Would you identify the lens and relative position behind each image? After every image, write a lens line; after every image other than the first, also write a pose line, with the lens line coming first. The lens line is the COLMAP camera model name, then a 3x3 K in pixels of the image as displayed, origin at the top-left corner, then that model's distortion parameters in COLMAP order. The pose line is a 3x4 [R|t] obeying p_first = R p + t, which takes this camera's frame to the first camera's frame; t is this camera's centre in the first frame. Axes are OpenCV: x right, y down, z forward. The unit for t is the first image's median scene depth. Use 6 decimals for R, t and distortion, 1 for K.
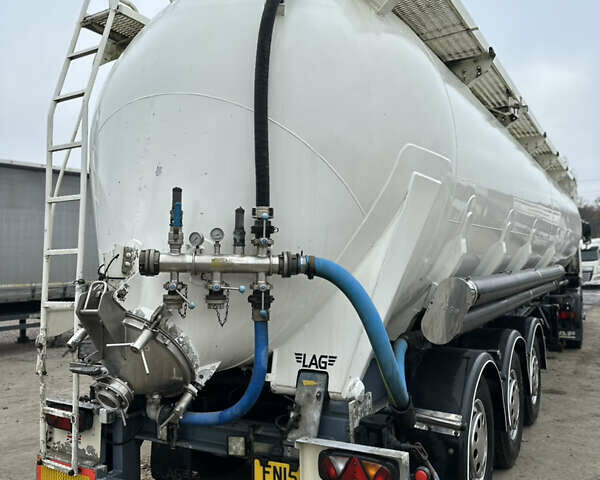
lens RADIAL K [[569.2, 0, 294.9], [0, 569.2, 237.0], [0, 0, 1]] dist [0.071166, 0.000000]
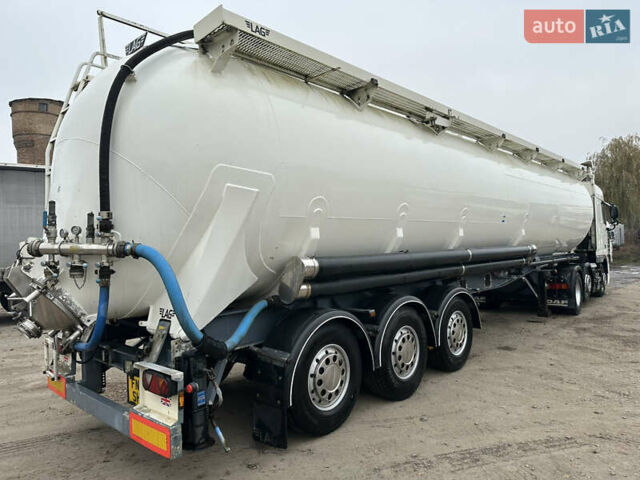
lens RADIAL K [[467.2, 0, 323.7], [0, 467.2, 243.0], [0, 0, 1]] dist [0.035445, -0.055963]
pose [[0.978693, -0.006615, -0.205220, 0.778070], [0.016126, 0.998870, 0.044708, -0.016202], [0.204693, -0.047064, 0.977694, -0.116479]]
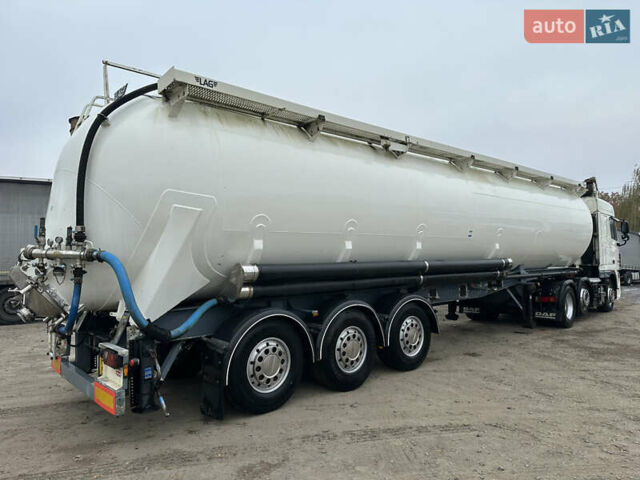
lens RADIAL K [[467.2, 0, 326.4], [0, 467.2, 242.2], [0, 0, 1]] dist [0.035445, -0.055963]
pose [[0.955167, 0.002442, -0.296058, 1.262791], [0.003482, 0.999804, 0.019481, -0.025662], [0.296047, -0.019638, 0.954971, -0.321522]]
